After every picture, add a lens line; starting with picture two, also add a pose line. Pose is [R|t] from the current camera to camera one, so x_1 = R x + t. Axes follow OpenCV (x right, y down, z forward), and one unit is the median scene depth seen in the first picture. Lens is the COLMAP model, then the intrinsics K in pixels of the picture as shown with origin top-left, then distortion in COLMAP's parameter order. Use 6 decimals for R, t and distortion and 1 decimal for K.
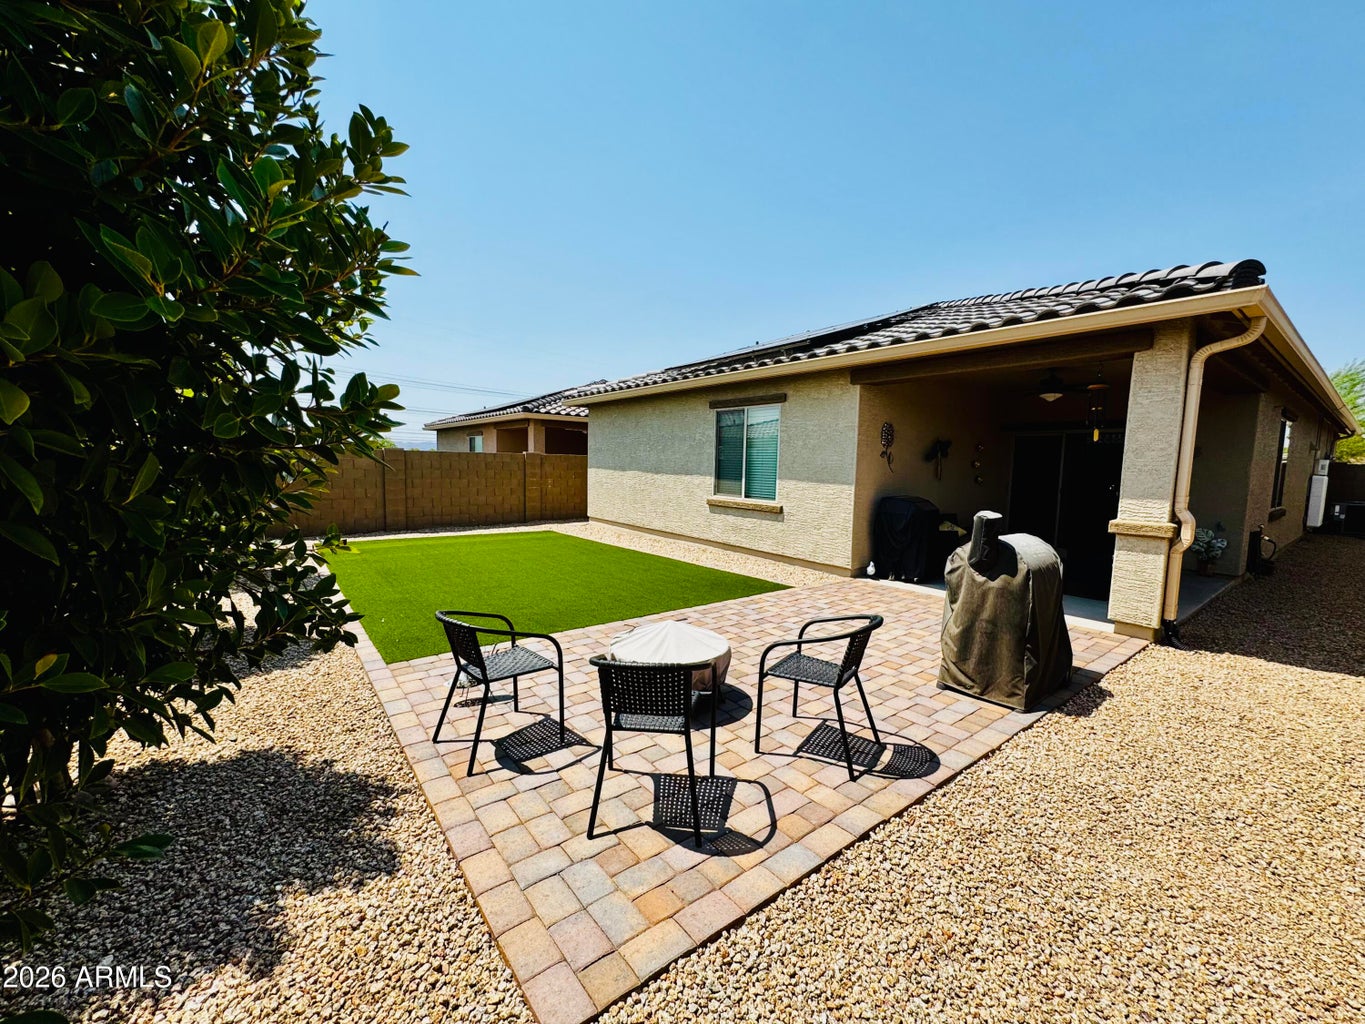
lens RADIAL K [[547.2, 0, 682.5], [0, 547.2, 512.0], [0, 0, 1]] dist [-0.000971, 0.000138]
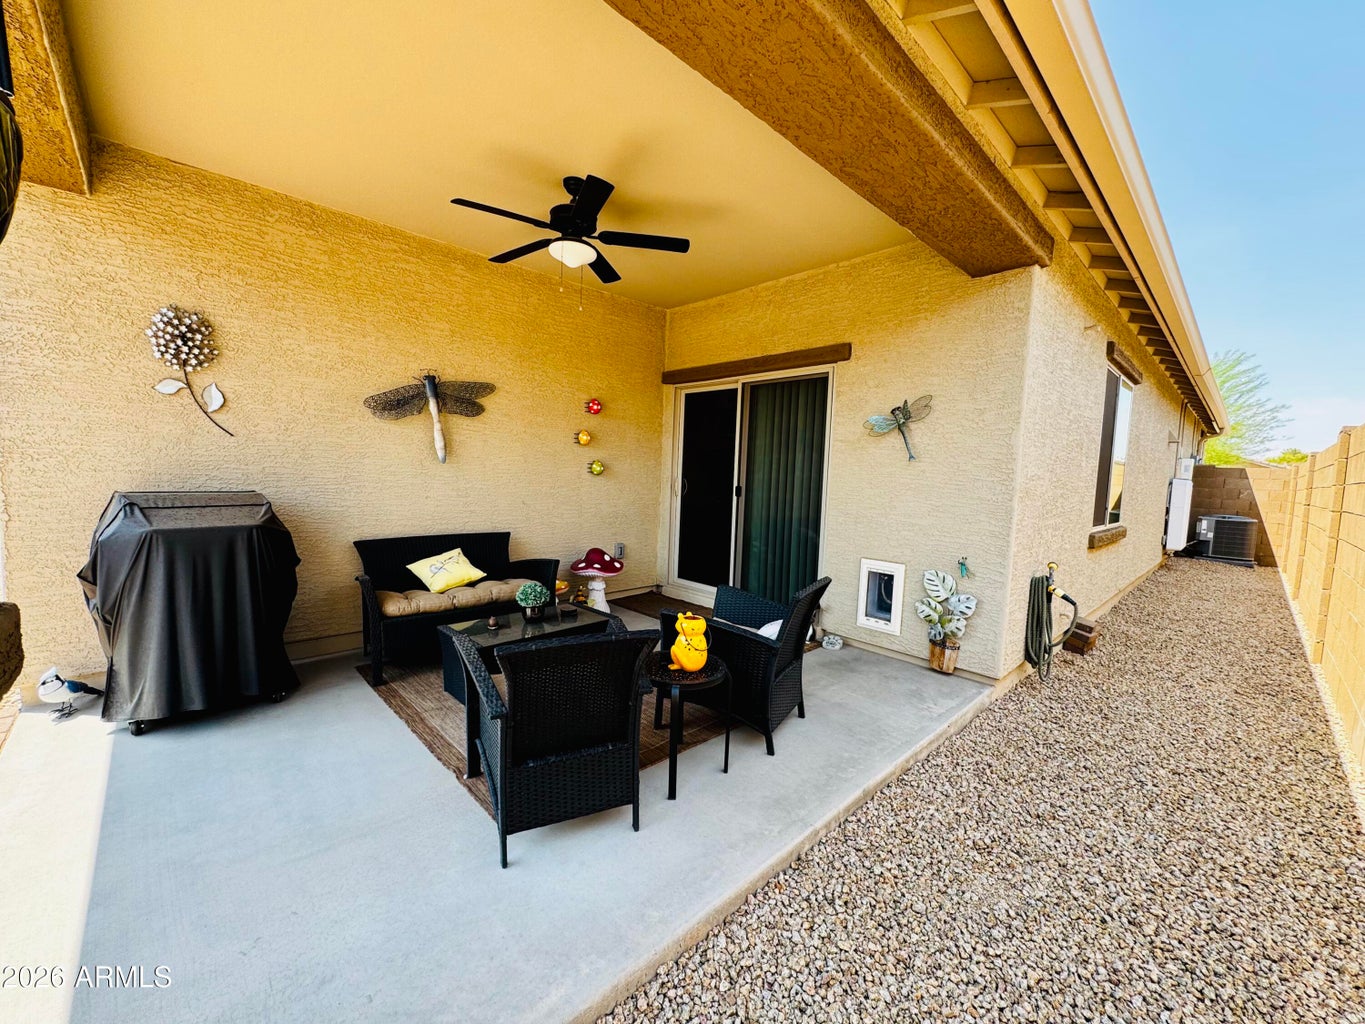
lens RADIAL K [[547.2, 0, 682.5], [0, 547.2, 512.0], [0, 0, 1]] dist [-0.000971, 0.000138]
pose [[0.993881, 0.016504, 0.109213, 0.357569], [-0.015573, 0.999835, -0.009364, -0.005810], [-0.109350, 0.007606, 0.993974, 0.293297]]
